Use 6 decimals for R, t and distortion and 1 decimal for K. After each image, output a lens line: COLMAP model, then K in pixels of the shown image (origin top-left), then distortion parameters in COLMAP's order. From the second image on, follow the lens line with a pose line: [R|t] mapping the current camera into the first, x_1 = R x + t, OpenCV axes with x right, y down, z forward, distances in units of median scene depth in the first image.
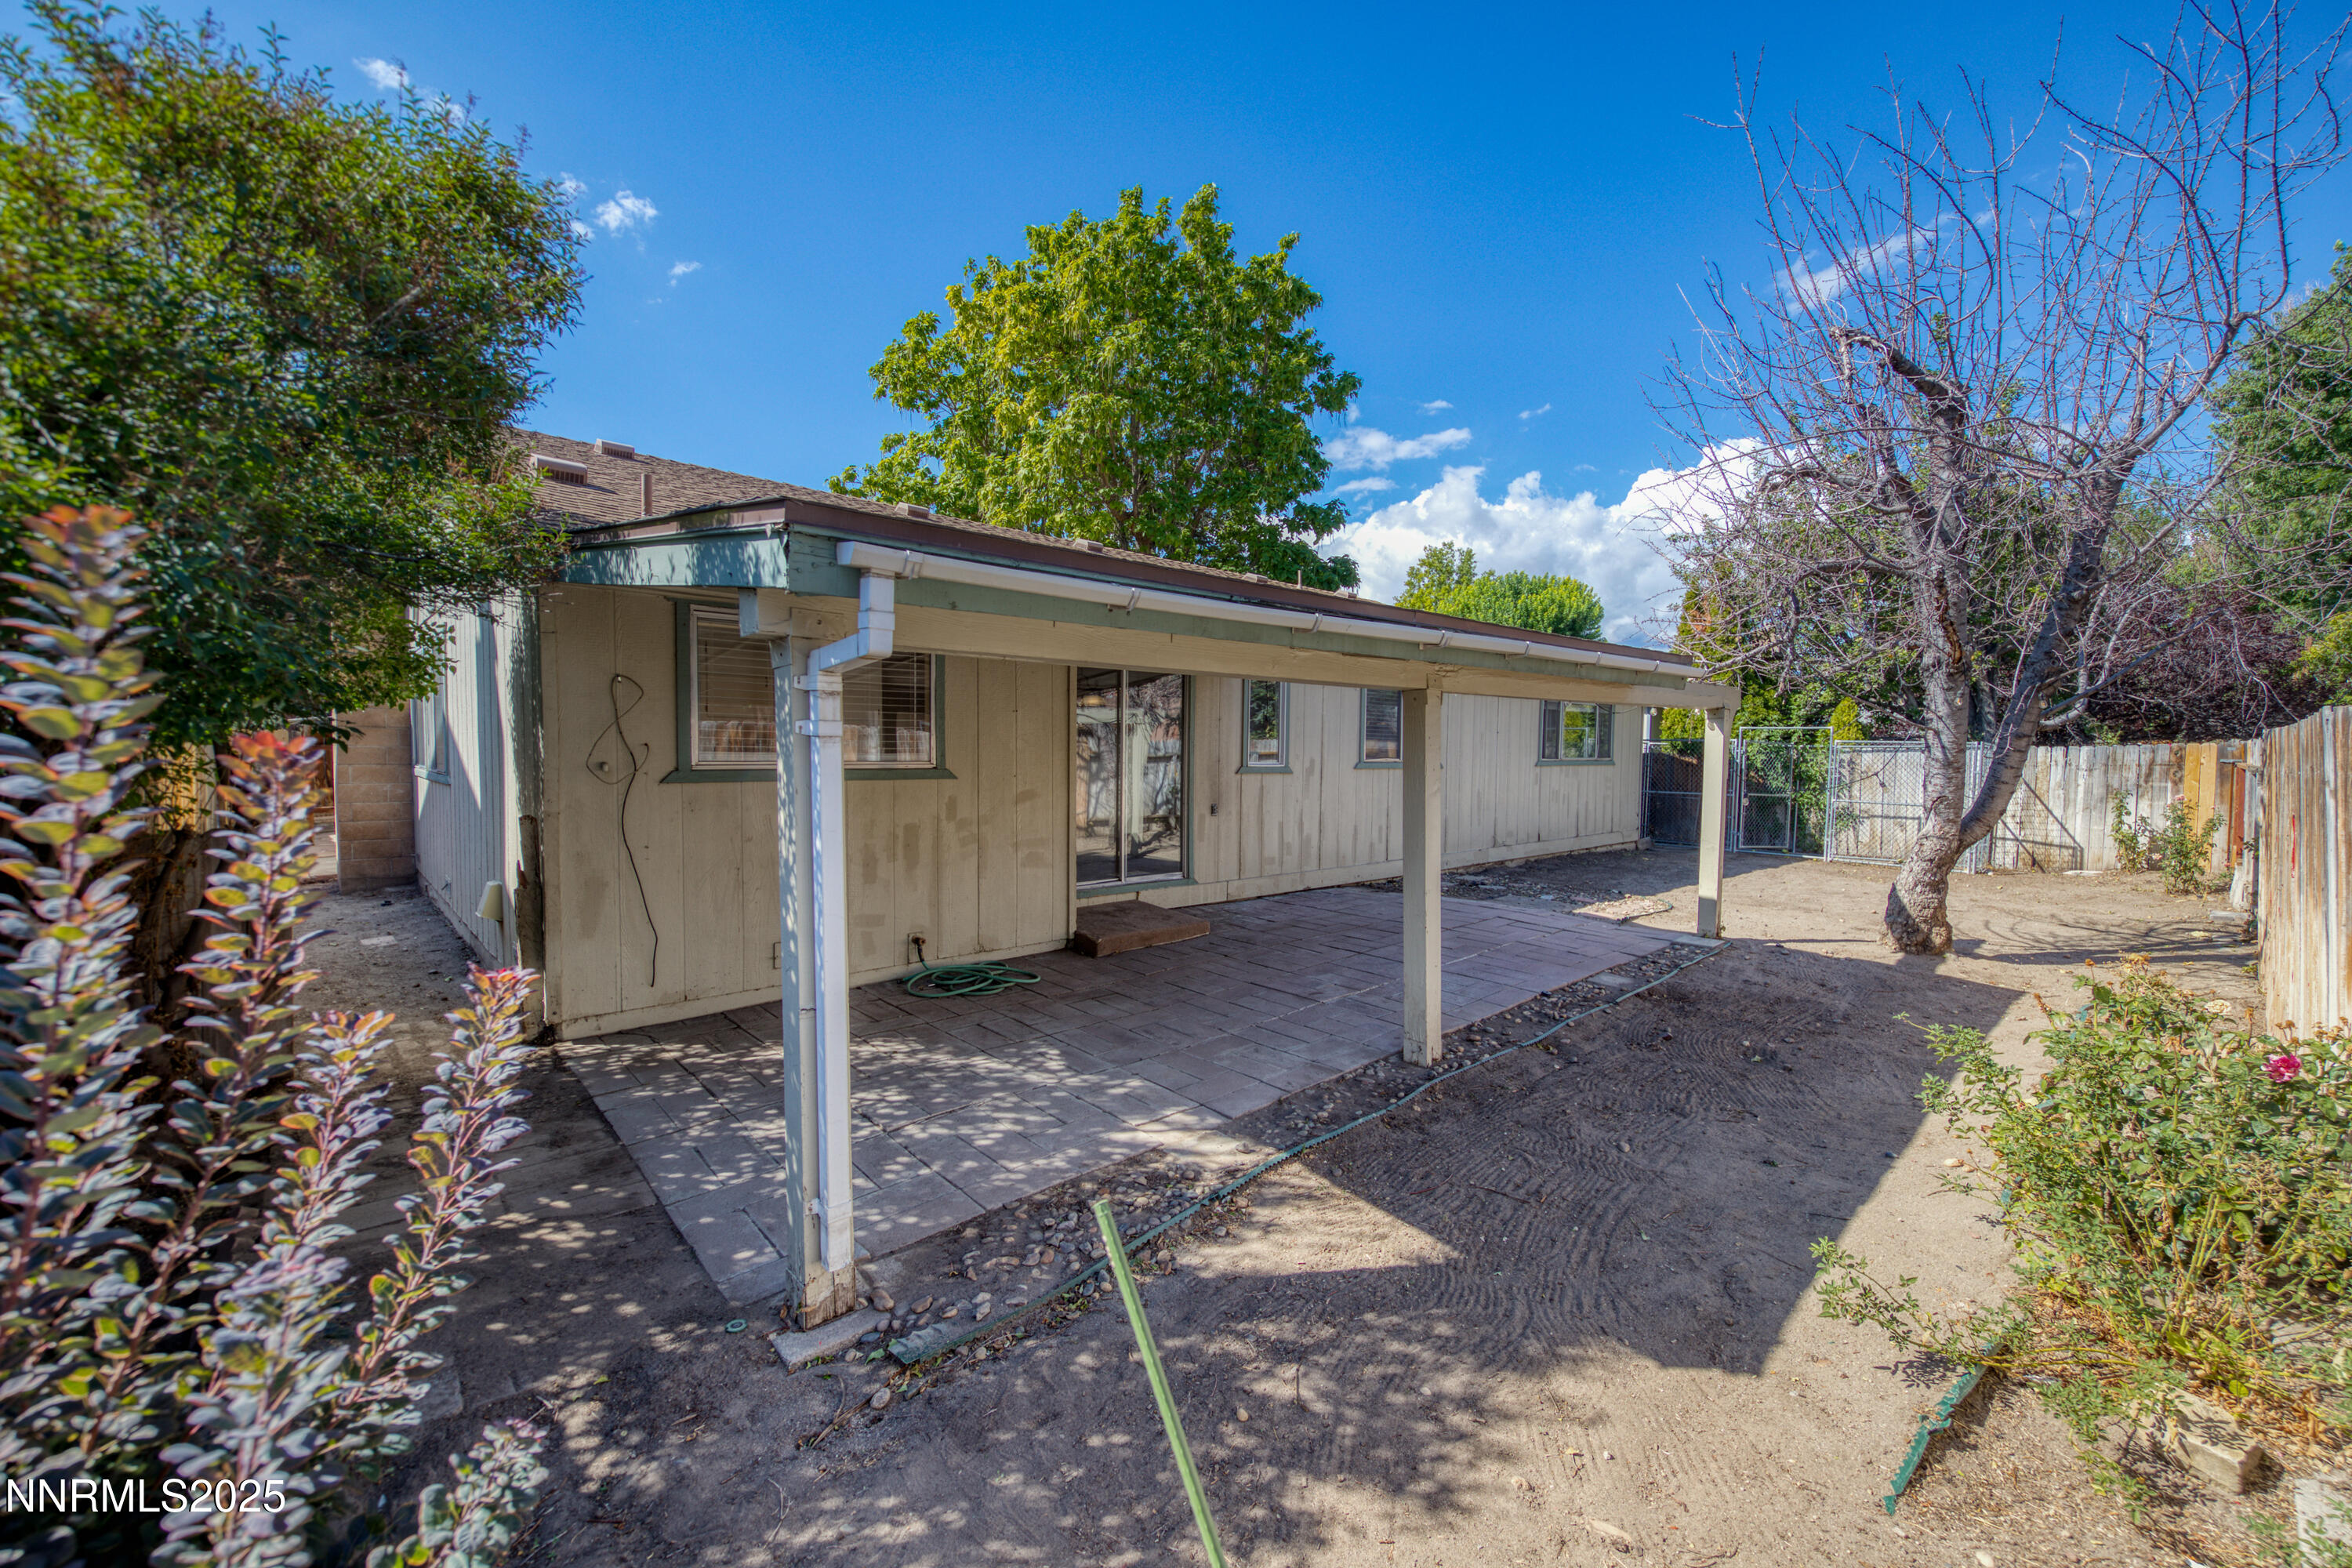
lens RADIAL K [[972.5, 0, 1190.2], [0, 972.5, 783.1], [0, 0, 1]] dist [-0.000365, -0.000305]
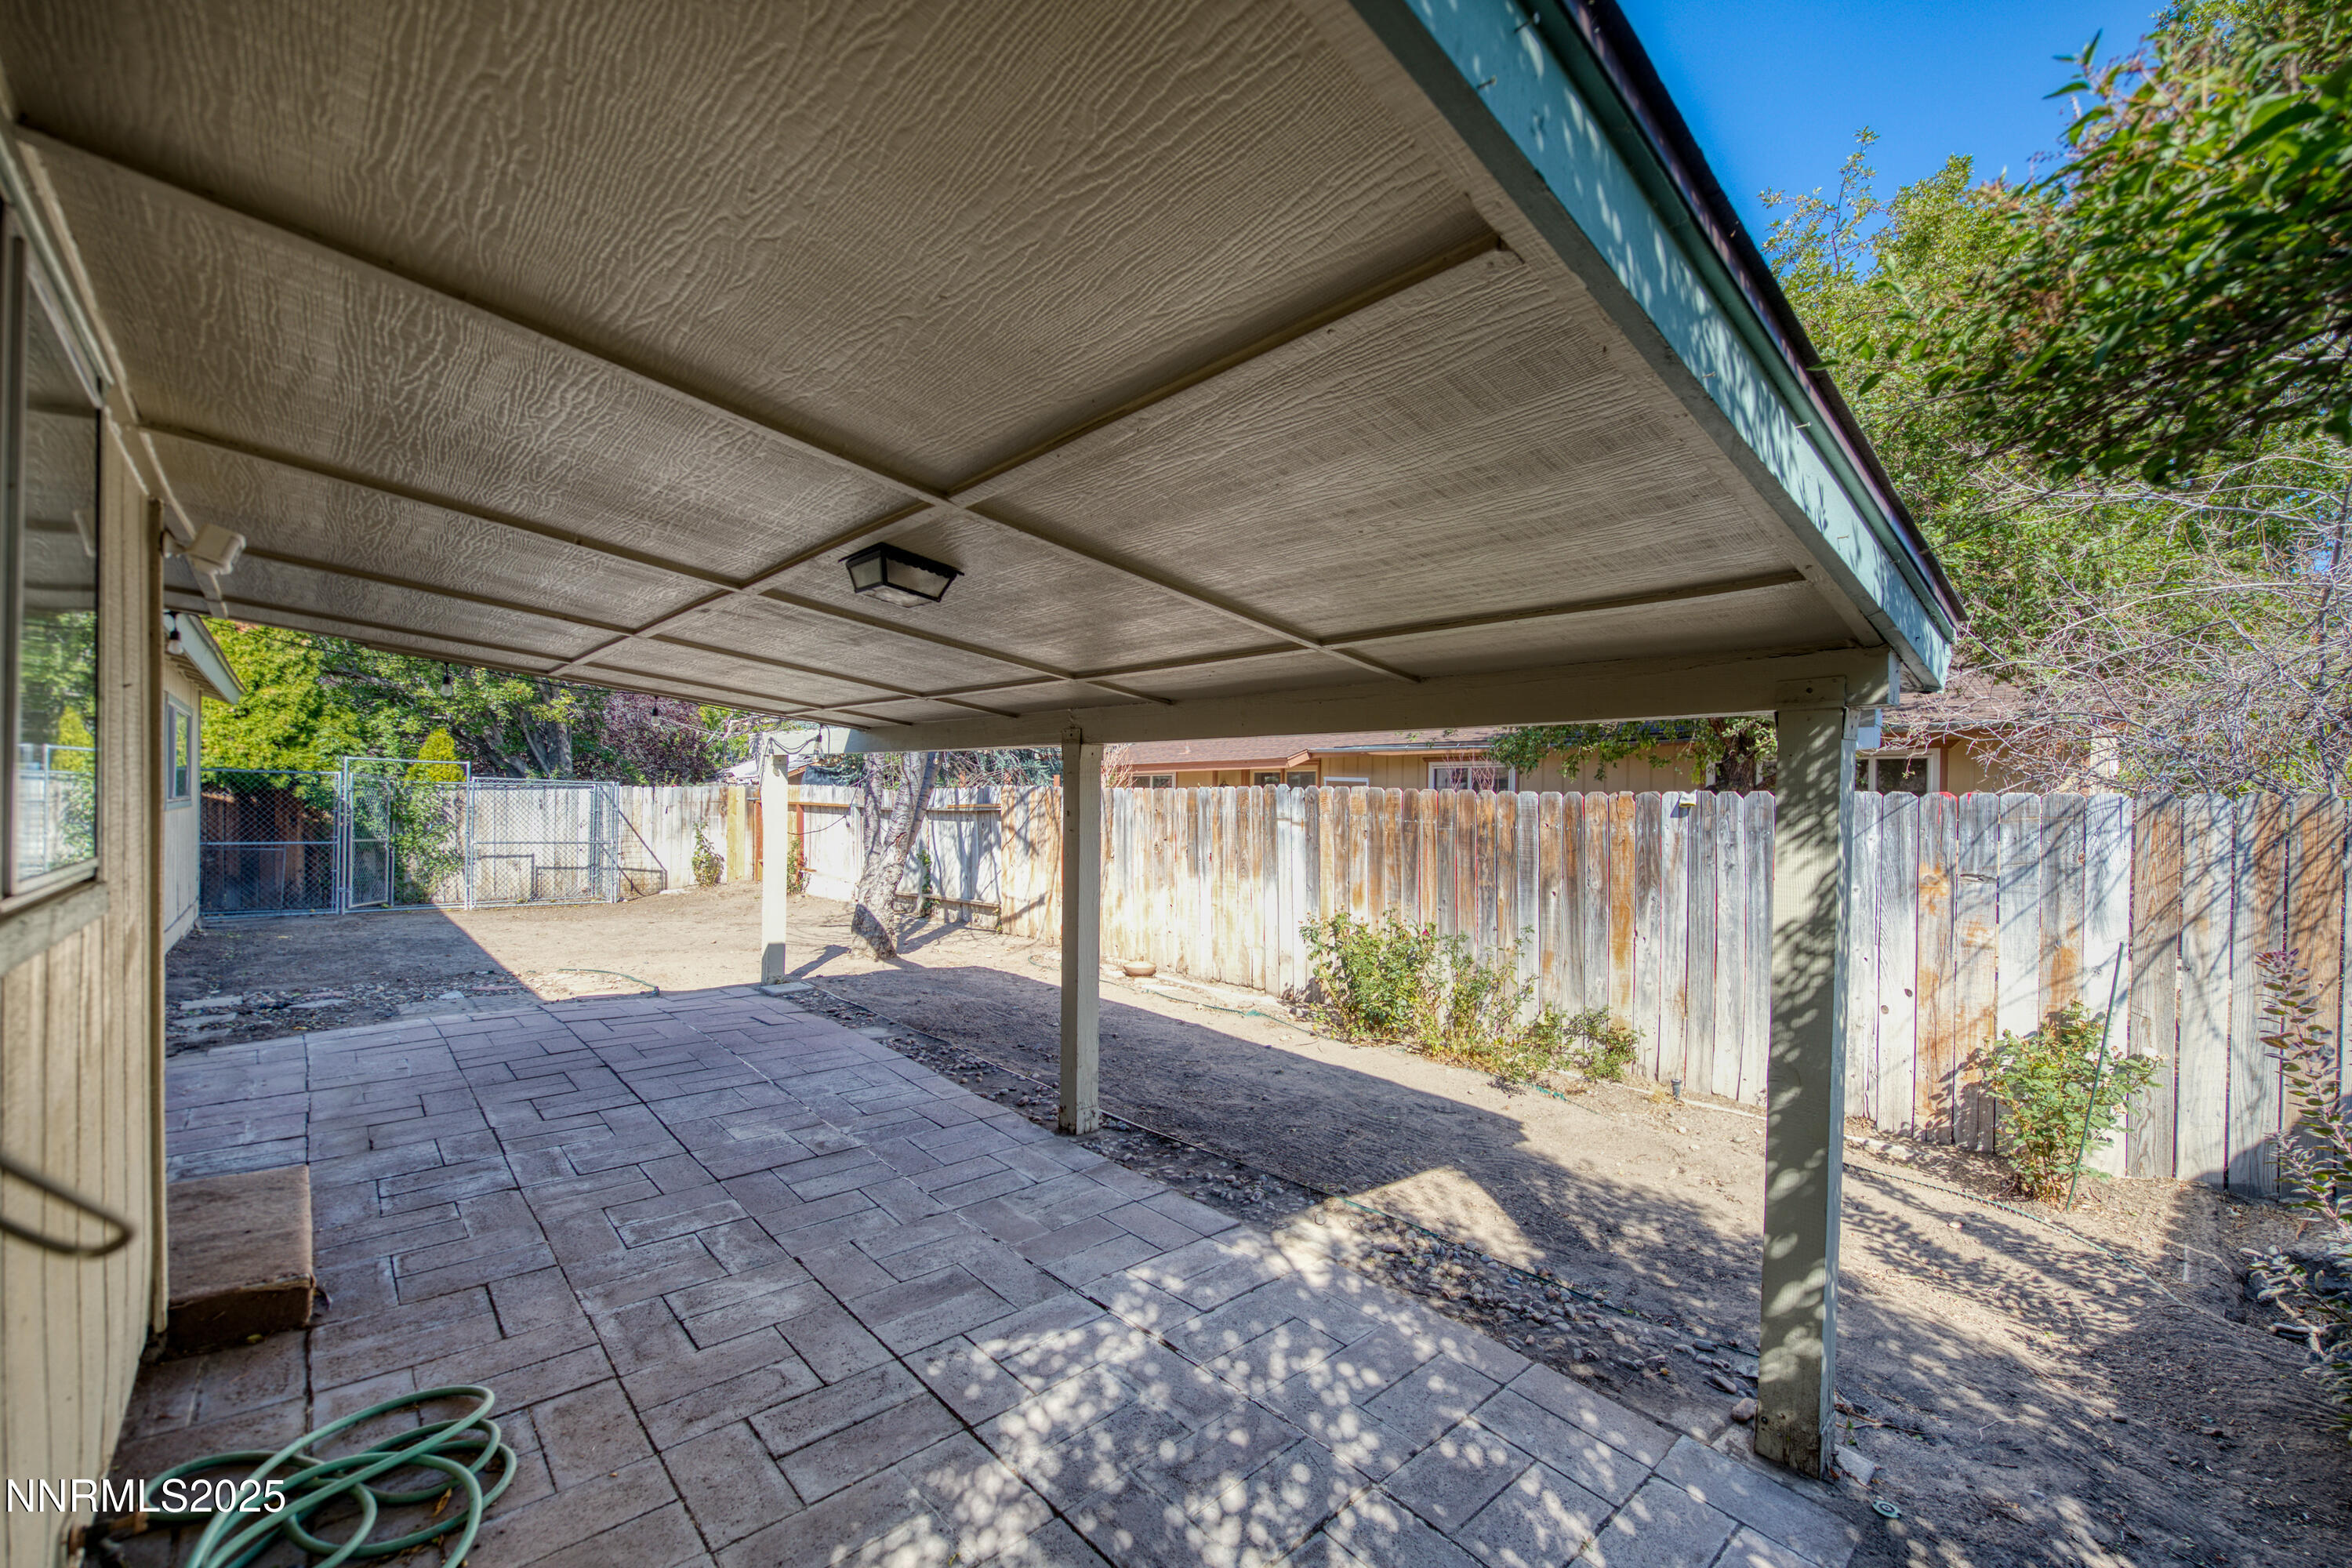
lens RADIAL K [[972.5, 0, 1190.2], [0, 972.5, 783.1], [0, 0, 1]] dist [-0.000365, -0.000305]
pose [[-0.047795, 0.009897, 0.998808, -0.801720], [0.017640, 0.999803, -0.009063, -0.049325], [-0.998701, 0.017186, -0.047960, 1.016163]]
